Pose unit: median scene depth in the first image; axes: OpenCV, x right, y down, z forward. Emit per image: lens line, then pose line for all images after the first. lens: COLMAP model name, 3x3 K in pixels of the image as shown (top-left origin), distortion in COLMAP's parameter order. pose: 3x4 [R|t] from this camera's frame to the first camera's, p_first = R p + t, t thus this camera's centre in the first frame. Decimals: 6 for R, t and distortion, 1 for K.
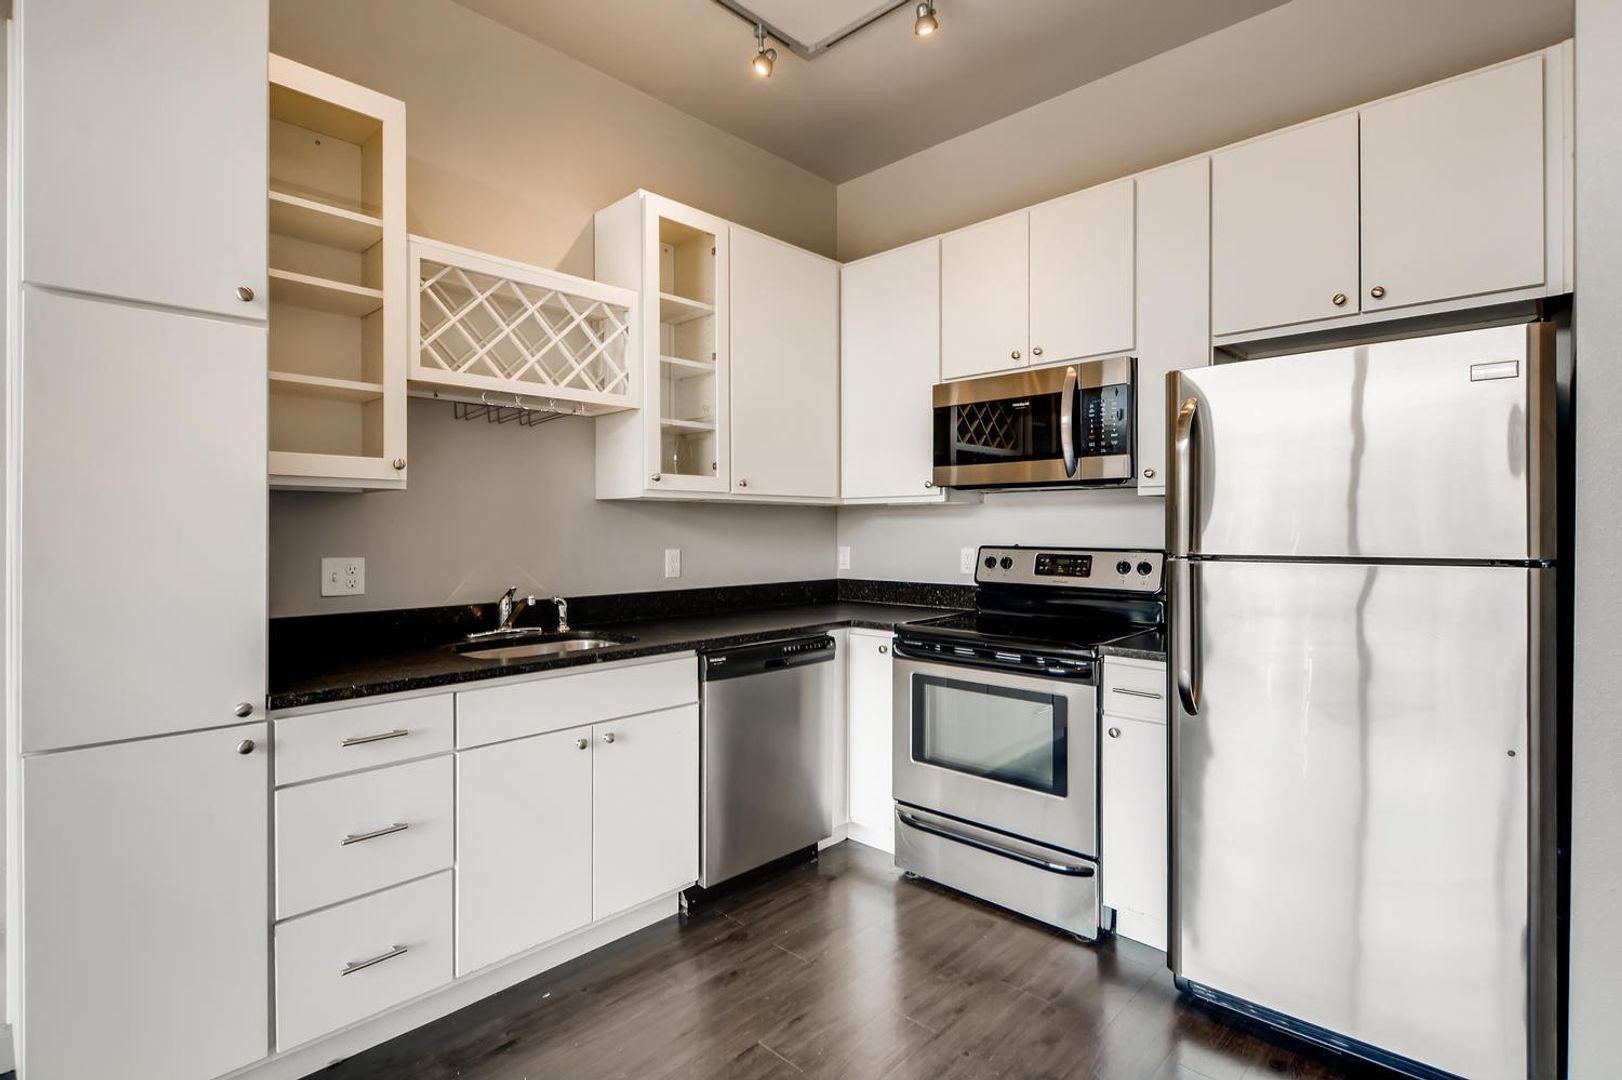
lens RADIAL K [[800.5, 0, 811.2], [0, 800.5, 529.2], [0, 0, 1]] dist [0.008993, -0.000128]
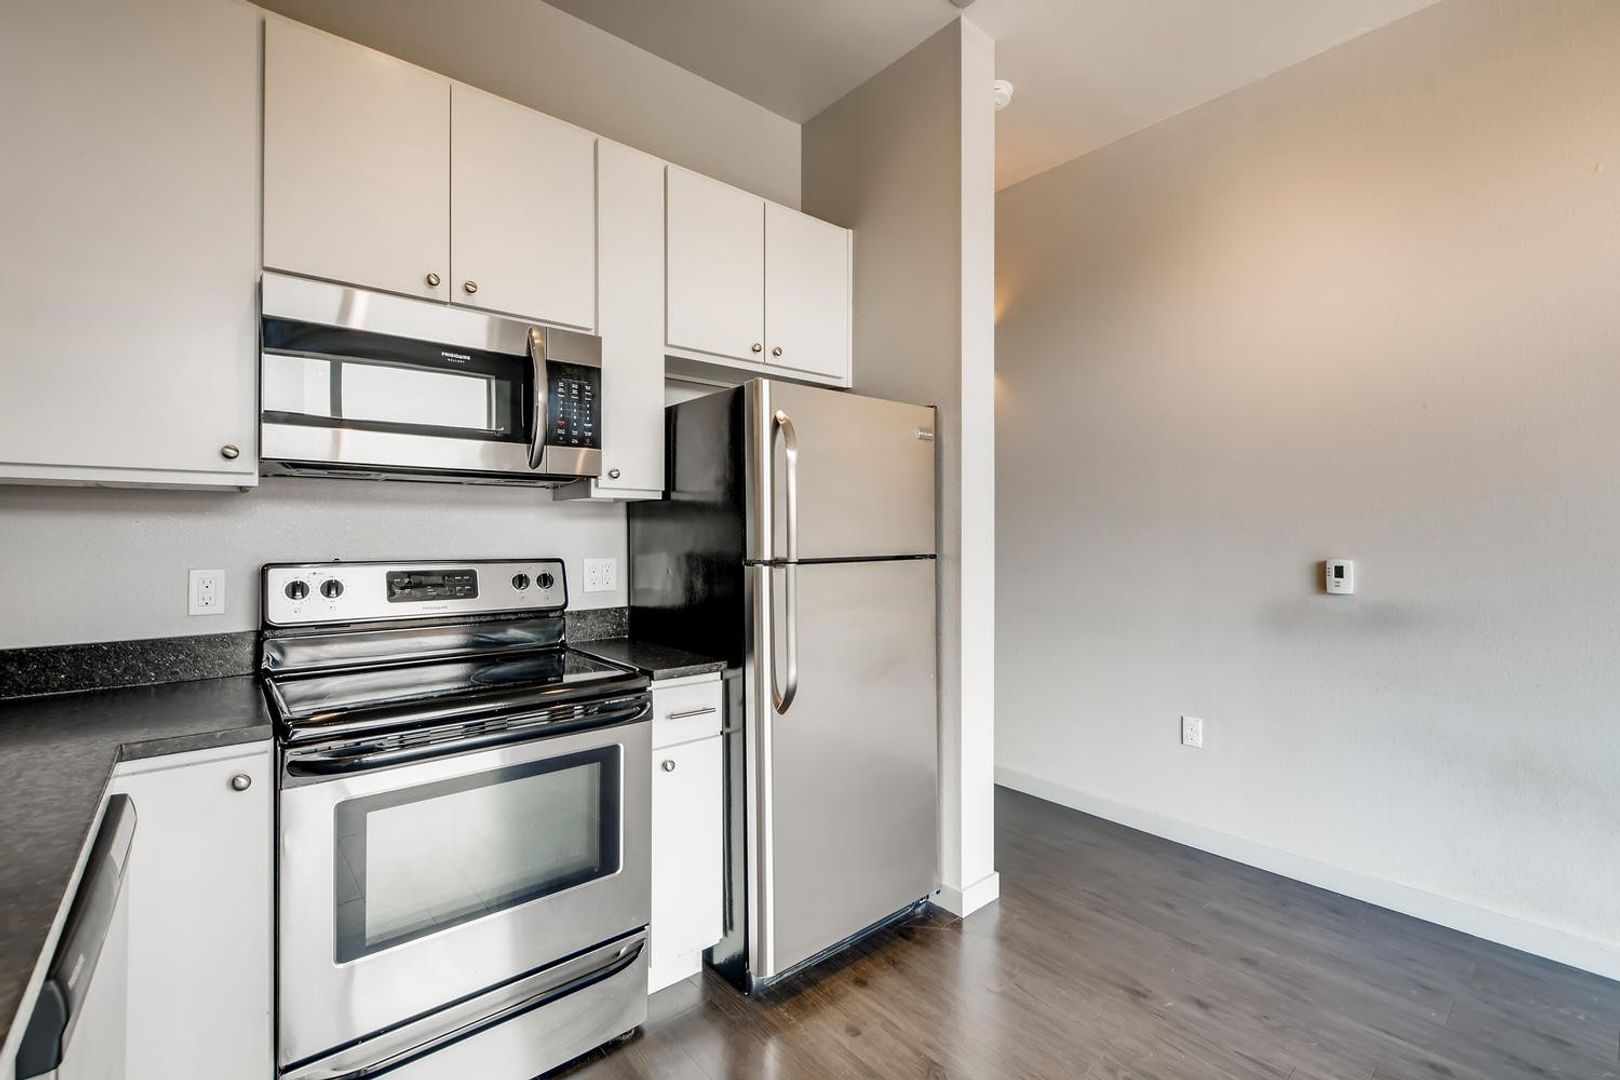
lens RADIAL K [[706.2, 0, 809.8], [0, 706.2, 526.9], [0, 0, 1]] dist [-0.006245, -0.002521]
pose [[0.098406, 0.011138, 0.995084, -0.328269], [0.001129, 0.999935, -0.011304, -0.000580], [-0.995146, 0.002236, 0.098387, 0.662740]]
